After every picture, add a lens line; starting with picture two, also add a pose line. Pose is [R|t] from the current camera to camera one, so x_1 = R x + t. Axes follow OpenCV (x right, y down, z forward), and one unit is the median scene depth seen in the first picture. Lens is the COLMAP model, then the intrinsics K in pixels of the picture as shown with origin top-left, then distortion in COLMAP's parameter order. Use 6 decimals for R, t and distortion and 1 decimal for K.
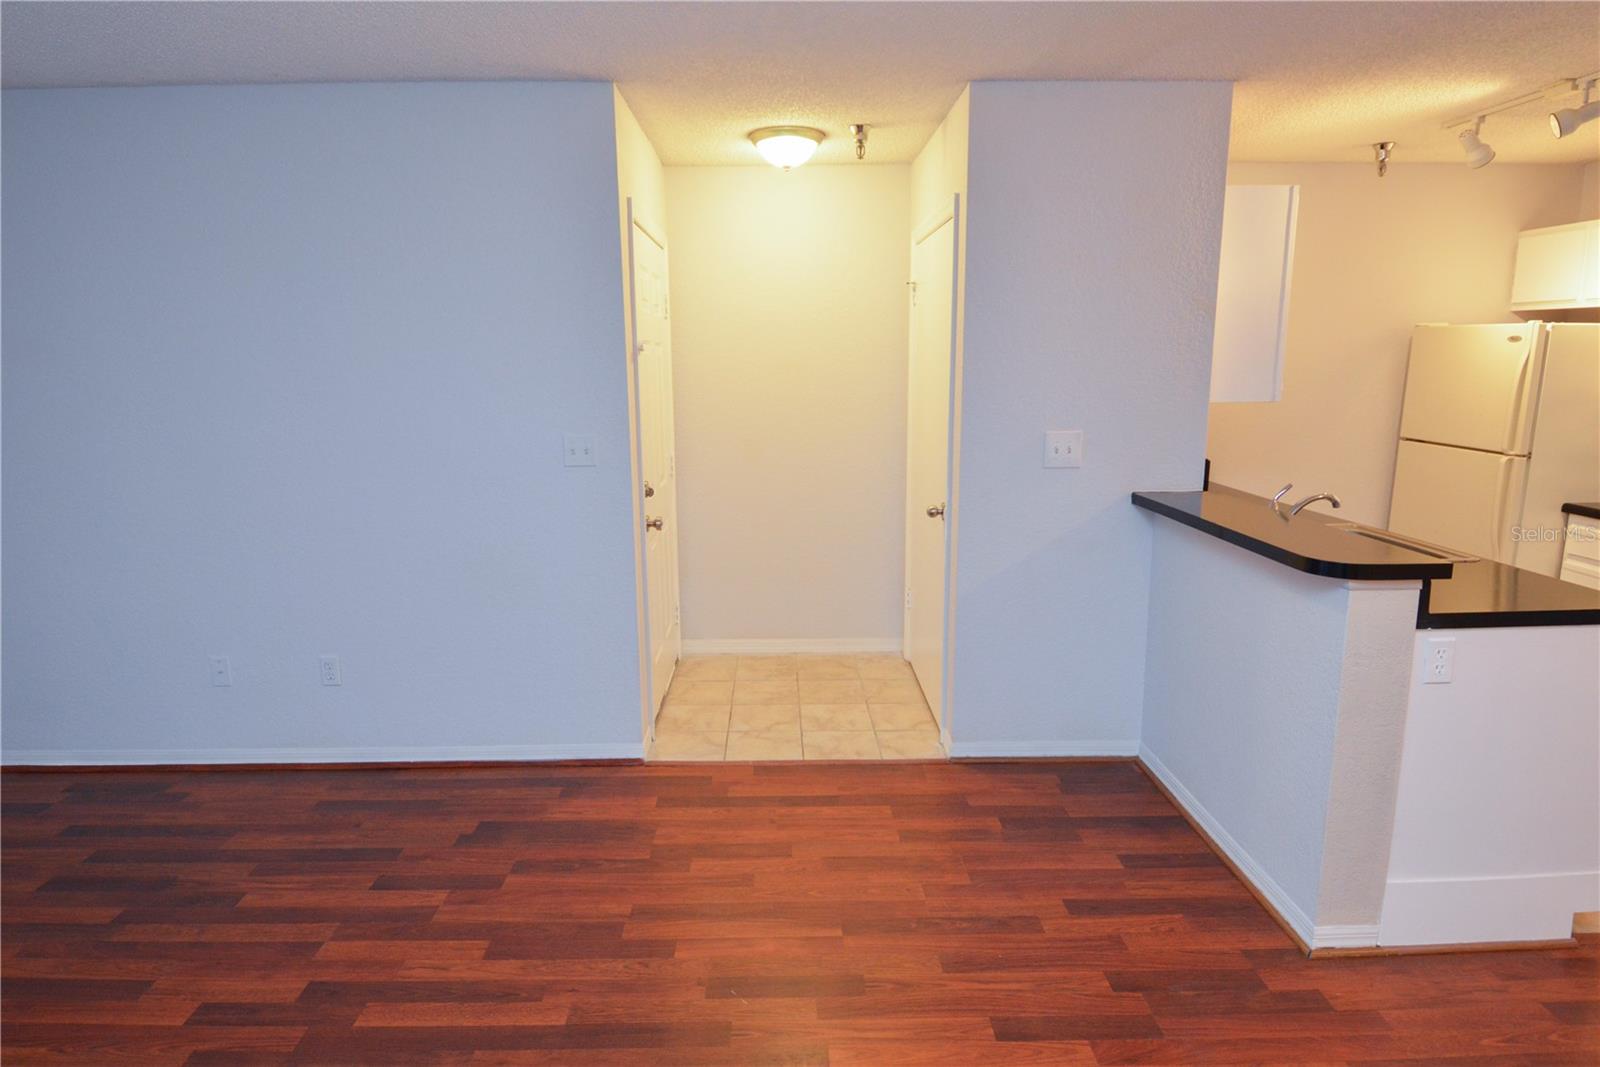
lens RADIAL K [[916.9, 0, 789.9], [0, 916.9, 516.8], [0, 0, 1]] dist [0.015634, -0.028187]
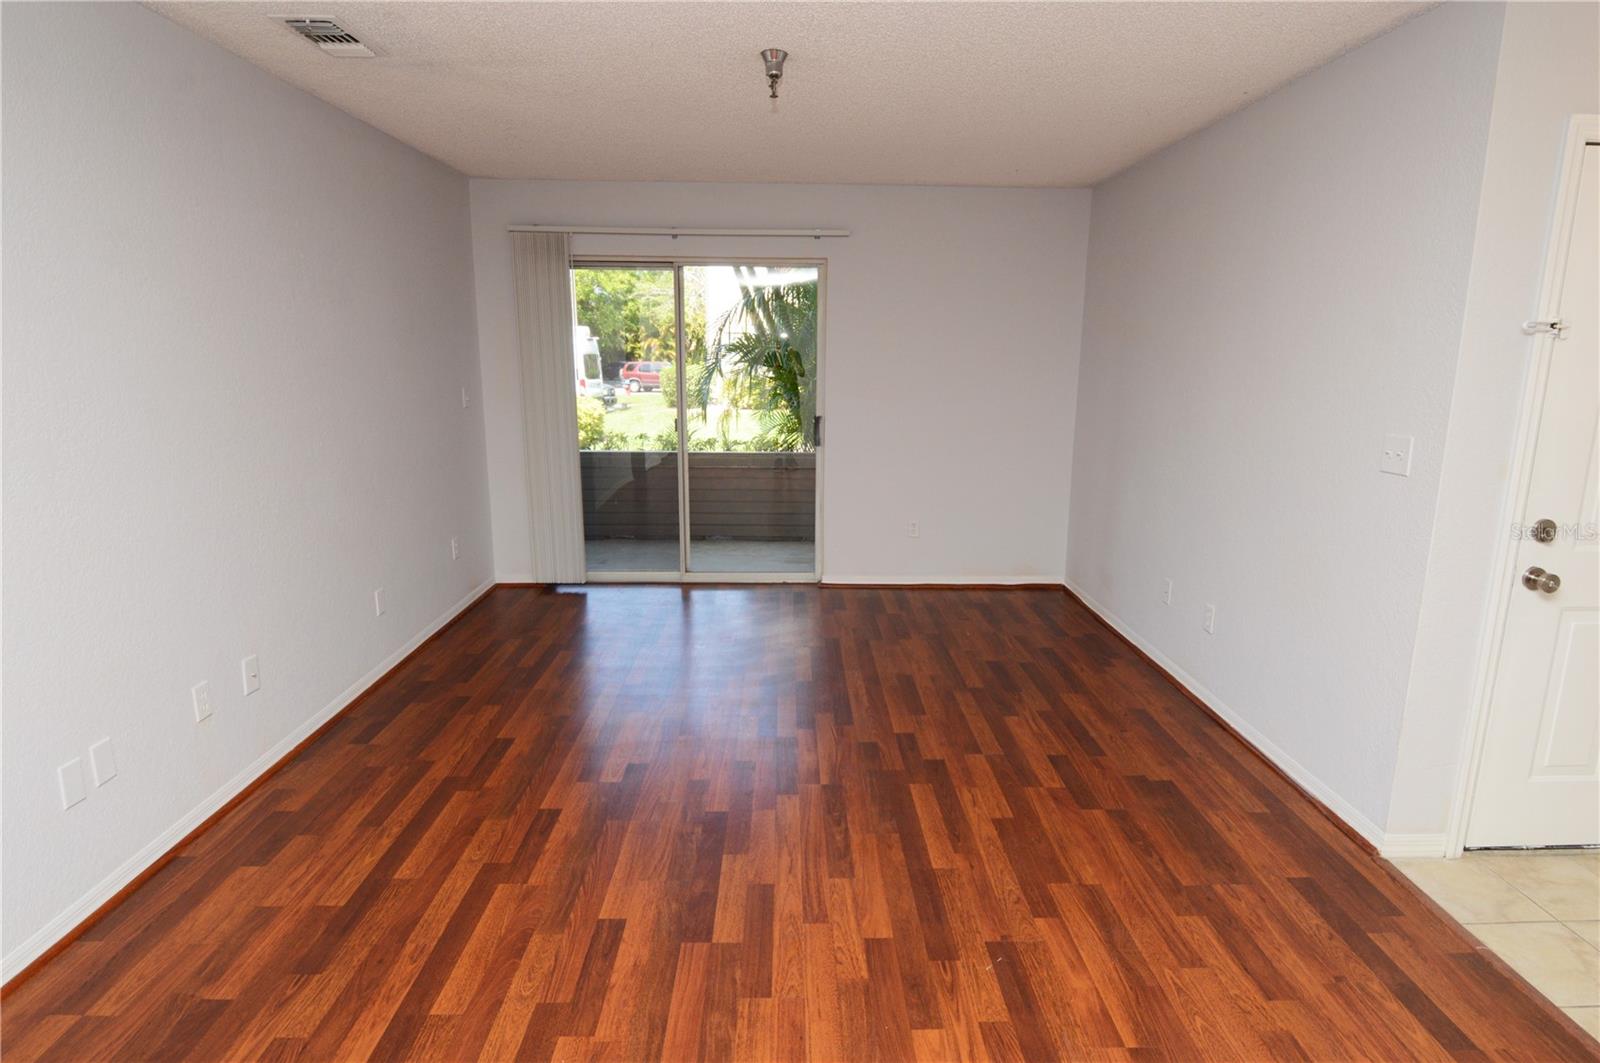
lens RADIAL K [[854.8, 0, 794.5], [0, 854.8, 521.2], [0, 0, 1]] dist [0.009673, -0.020394]
pose [[-0.000746, 0.203448, -0.979085, 0.604918], [-0.183359, 0.962458, 0.200133, -0.078745], [0.983046, 0.179674, 0.036587, 0.513544]]
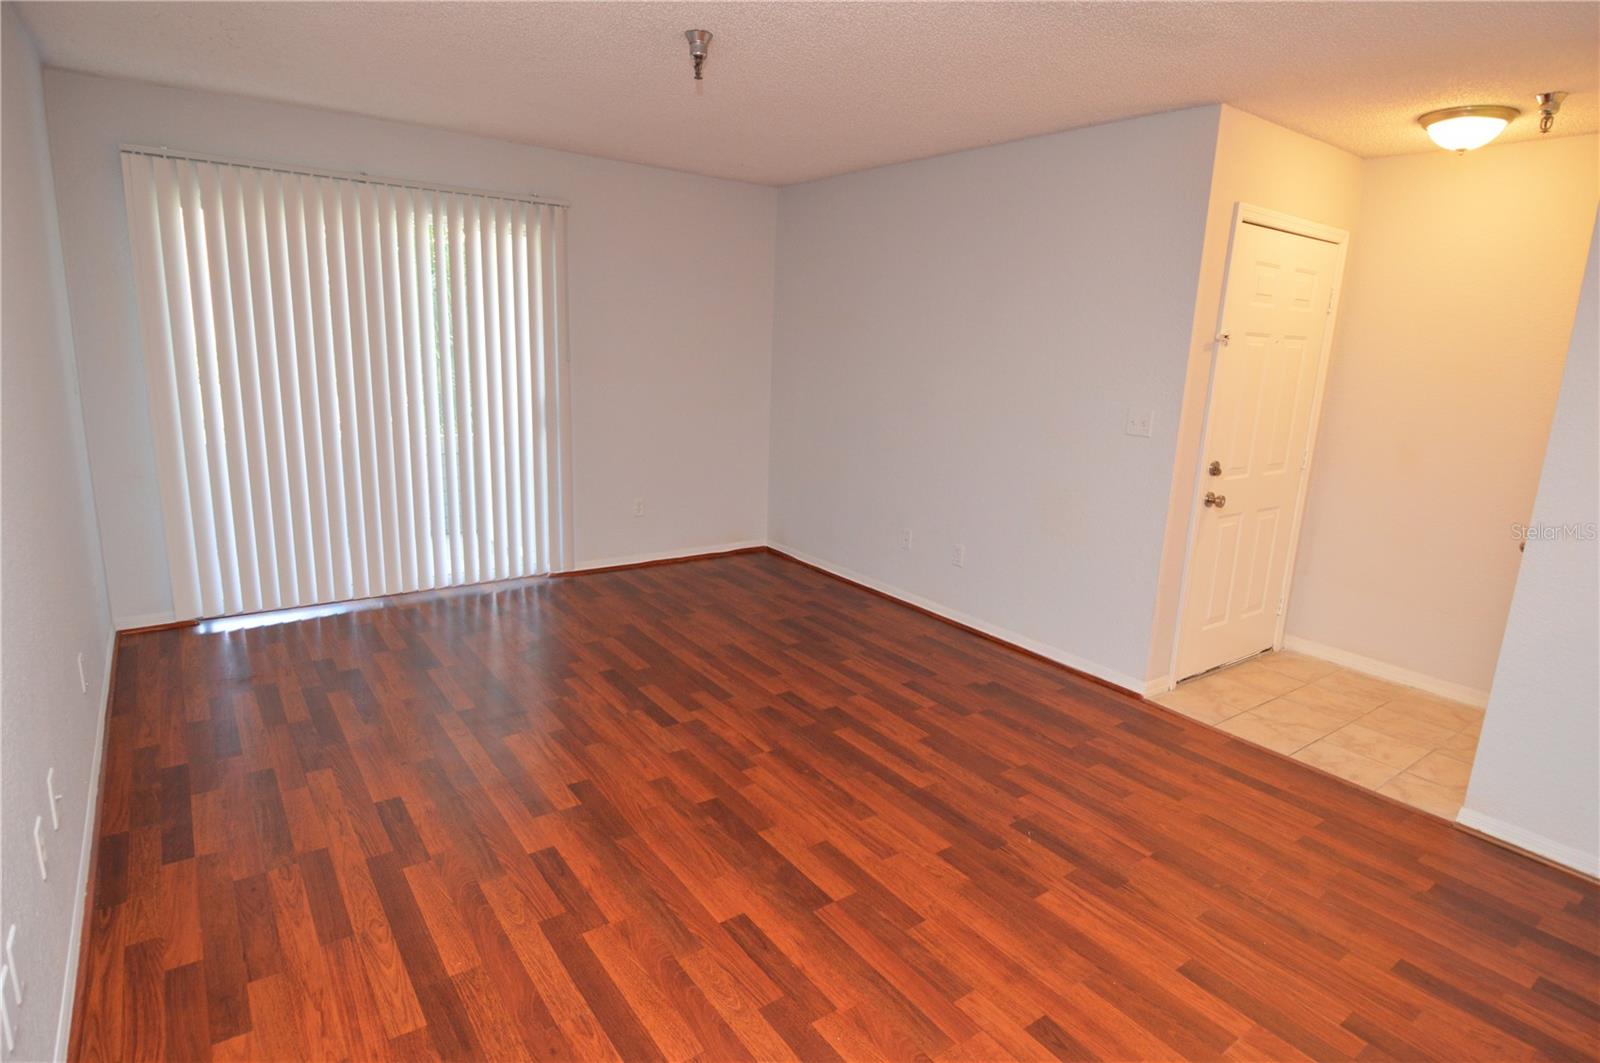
lens RADIAL K [[854.8, 0, 789.0], [0, 854.8, 533.2], [0, 0, 1]] dist [0.009673, -0.020394]
pose [[0.568189, 0.215952, -0.794057, 0.481619], [-0.187793, 0.973516, 0.130382, 0.008662], [0.801184, 0.075036, 0.593695, -0.016849]]
